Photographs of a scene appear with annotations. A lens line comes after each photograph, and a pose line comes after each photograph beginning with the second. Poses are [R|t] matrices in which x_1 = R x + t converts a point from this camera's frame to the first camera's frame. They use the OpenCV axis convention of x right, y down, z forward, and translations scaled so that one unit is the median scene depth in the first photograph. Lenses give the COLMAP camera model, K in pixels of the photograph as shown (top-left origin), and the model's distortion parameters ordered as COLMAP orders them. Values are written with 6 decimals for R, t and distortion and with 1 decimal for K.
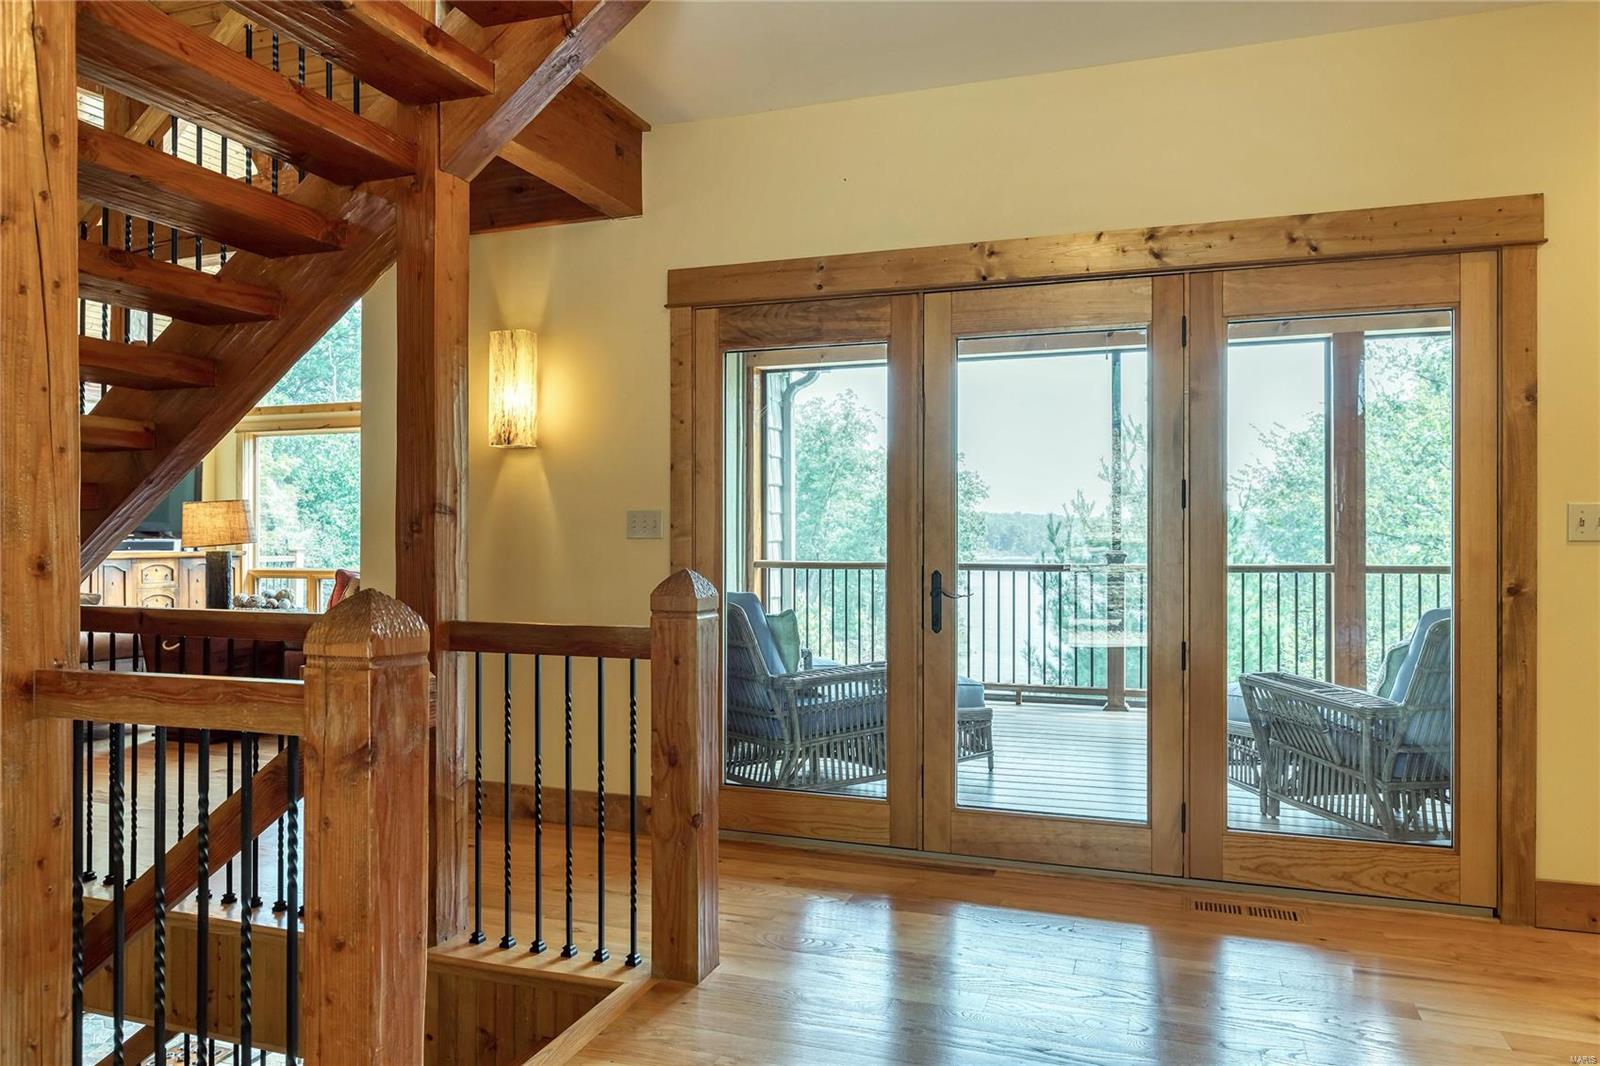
lens RADIAL K [[1060.7, 0, 800.0], [0, 1060.7, 533.0], [0, 0, 1]] dist [-0.000697, -0.001299]
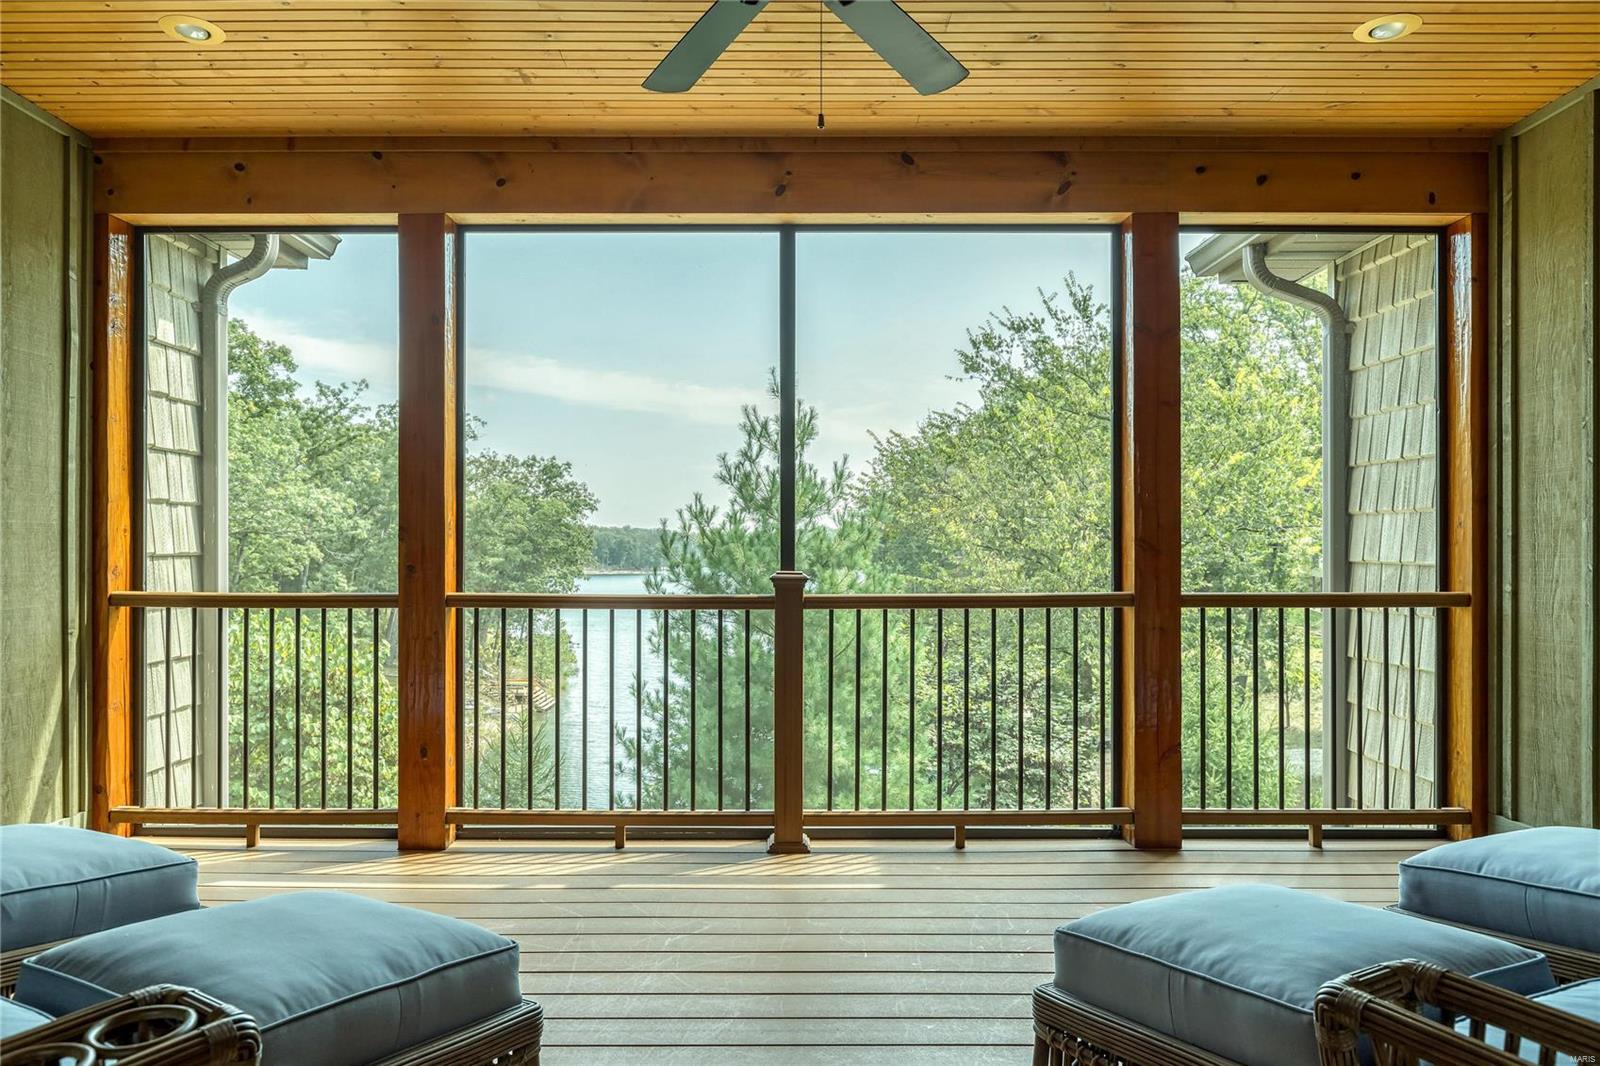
lens RADIAL K [[1060.7, 0, 800.0], [0, 1060.7, 533.0], [0, 0, 1]] dist [-0.000697, -0.001299]
pose [[0.934373, 0.006410, 0.356238, 0.079282], [-0.001604, 0.999904, -0.013784, 0.003106], [-0.356292, 0.012308, 0.934294, 0.369683]]
